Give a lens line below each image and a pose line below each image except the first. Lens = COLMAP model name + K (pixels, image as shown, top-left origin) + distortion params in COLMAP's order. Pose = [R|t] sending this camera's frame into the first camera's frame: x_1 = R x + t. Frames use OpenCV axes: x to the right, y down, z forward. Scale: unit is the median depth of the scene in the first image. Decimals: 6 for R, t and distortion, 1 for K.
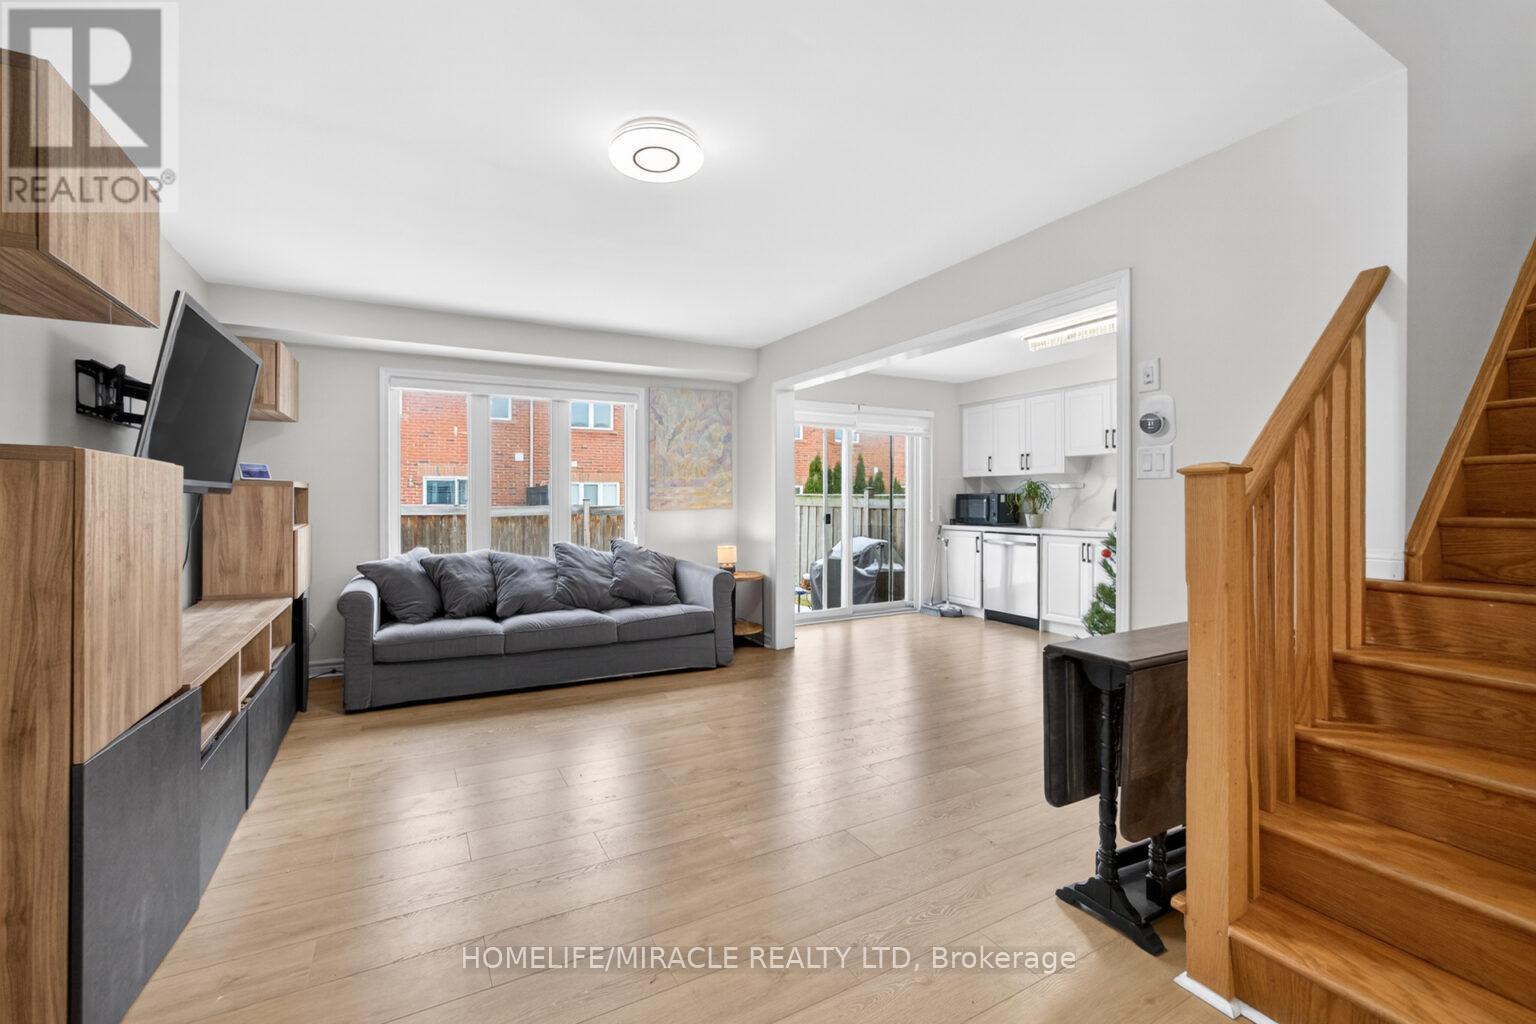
lens RADIAL K [[630.4, 0, 754.5], [0, 630.4, 506.9], [0, 0, 1]] dist [-0.000734, 0.002887]
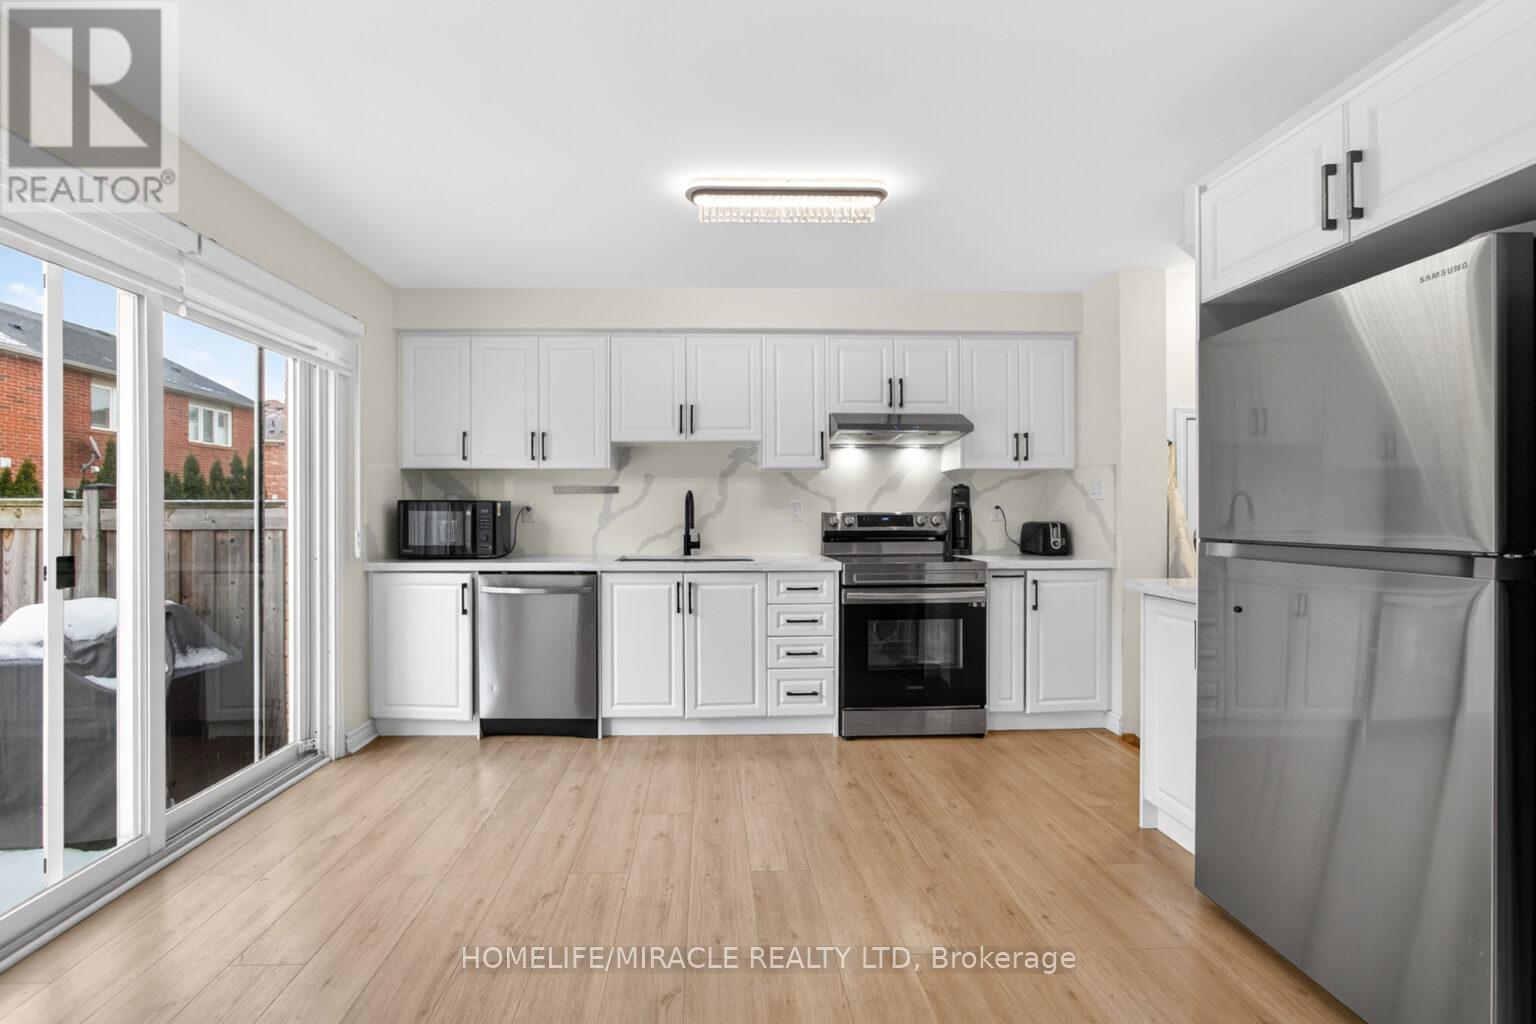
lens RADIAL K [[630.4, 0, 727.3], [0, 630.4, 509.4], [0, 0, 1]] dist [-0.000734, 0.002887]
pose [[0.471674, 0.003096, 0.881767, -0.001648], [0.008899, 0.999926, -0.008271, -0.006649], [-0.881728, 0.011748, 0.471612, 0.558925]]
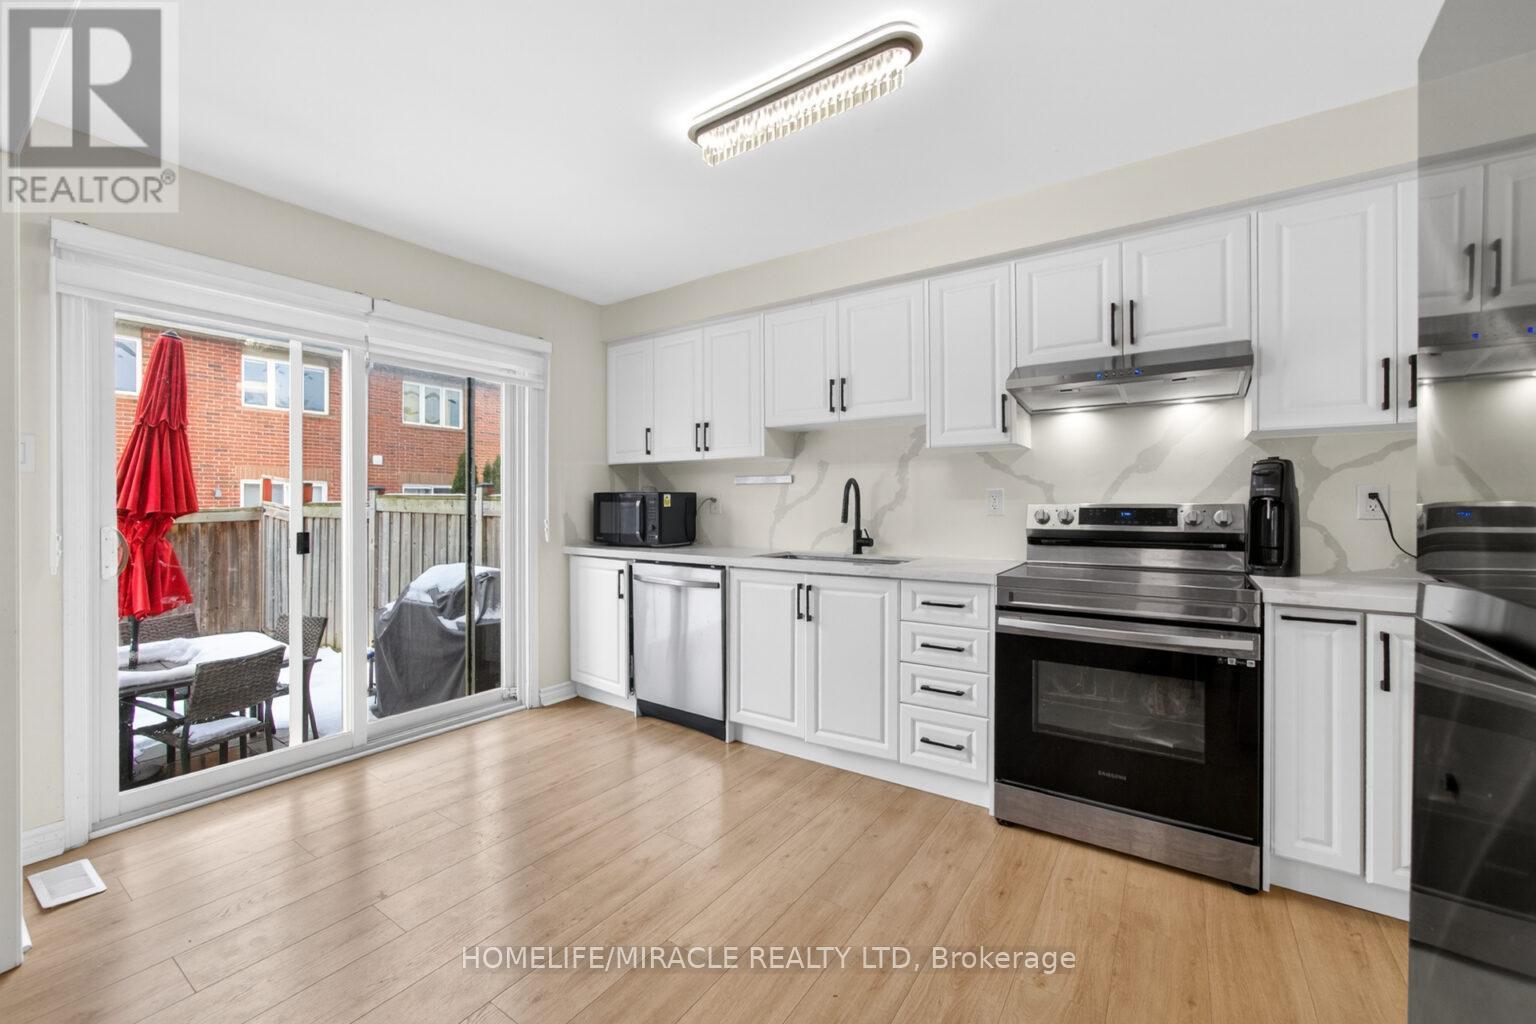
lens RADIAL K [[630.4, 0, 735.3], [0, 630.4, 505.8], [0, 0, 1]] dist [-0.000734, 0.002887]
pose [[0.908691, 0.000060, 0.417469, 0.207517], [0.002781, 0.999977, -0.006198, -0.004623], [-0.417459, 0.006793, 0.908670, 0.447228]]
